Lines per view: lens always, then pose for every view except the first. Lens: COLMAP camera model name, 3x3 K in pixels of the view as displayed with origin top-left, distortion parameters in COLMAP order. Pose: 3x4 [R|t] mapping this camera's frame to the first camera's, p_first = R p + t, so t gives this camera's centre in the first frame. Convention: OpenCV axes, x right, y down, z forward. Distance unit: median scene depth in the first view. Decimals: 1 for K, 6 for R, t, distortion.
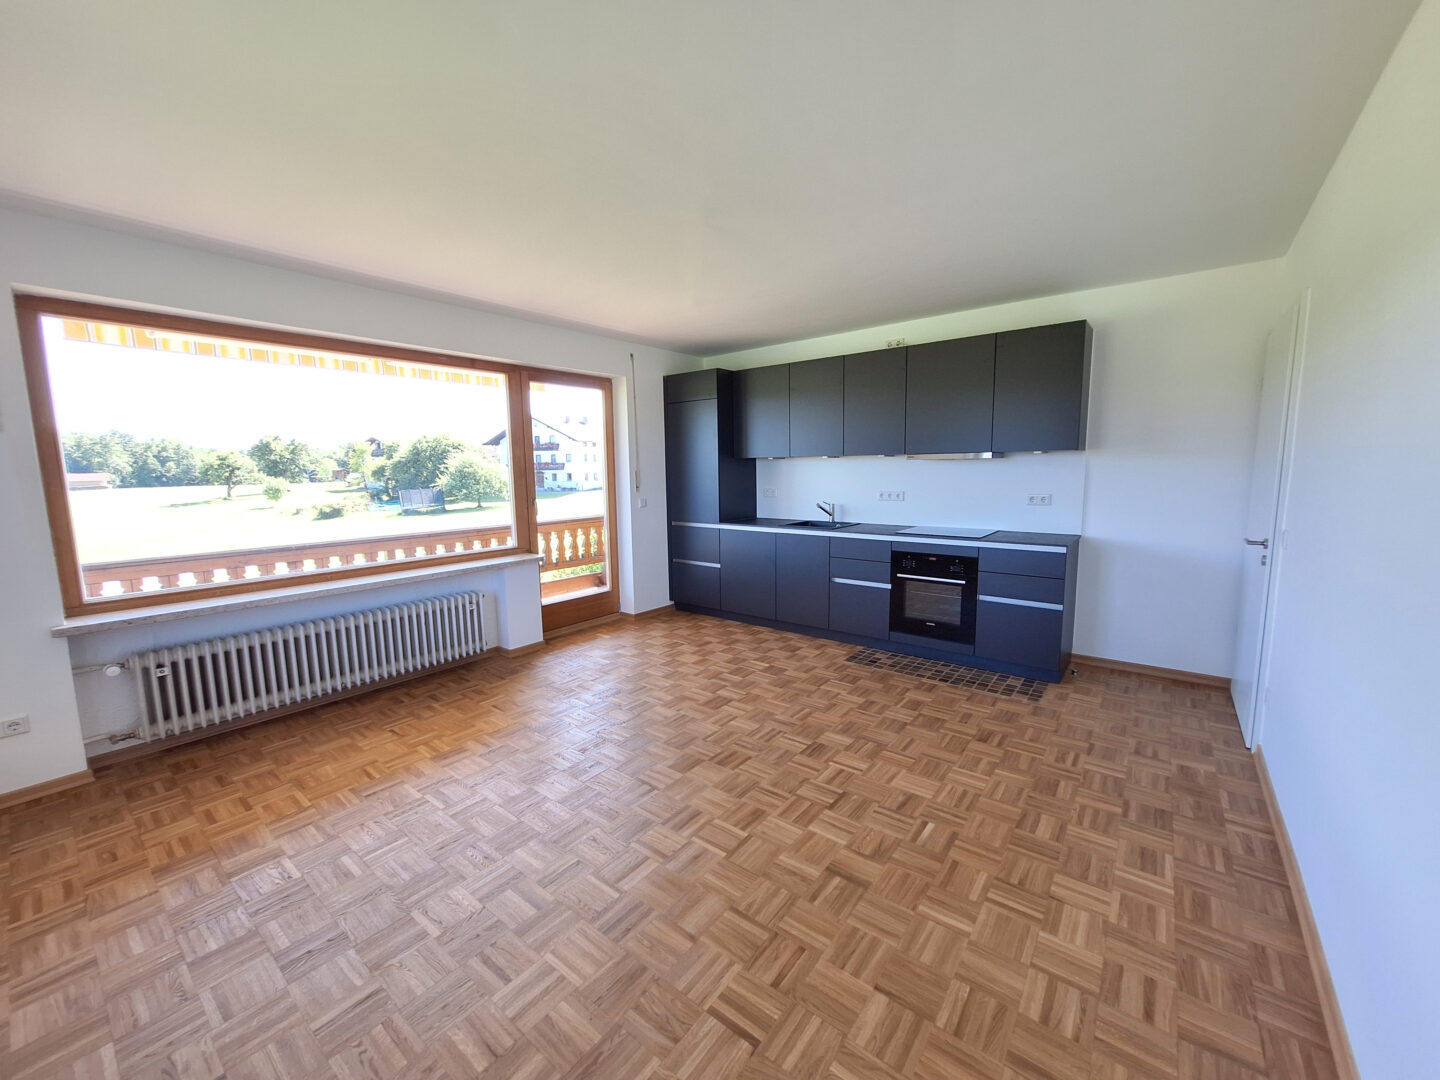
lens RADIAL K [[577.7, 0, 729.0], [0, 577.7, 544.4], [0, 0, 1]] dist [-0.003550, -0.000149]
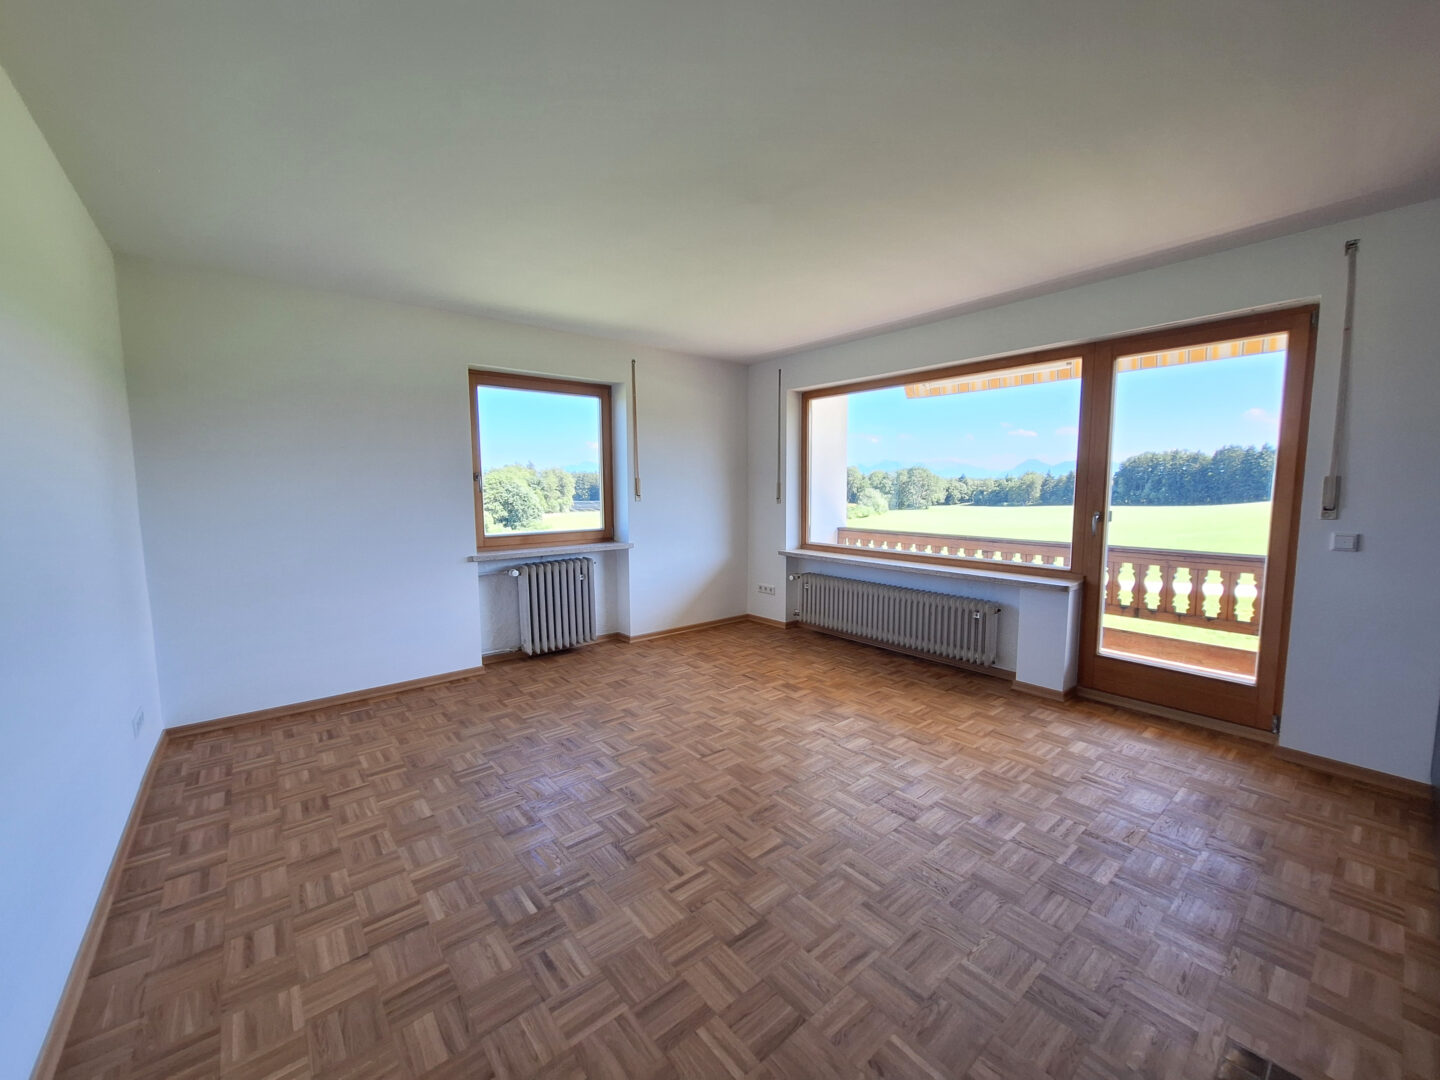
lens RADIAL K [[577.7, 0, 729.0], [0, 577.7, 544.4], [0, 0, 1]] dist [-0.003550, -0.000149]
pose [[-0.227068, 0.113925, -0.967192, 0.687189], [-0.120286, 0.982249, 0.143938, -0.118716], [0.966422, 0.149023, -0.209334, 0.918364]]
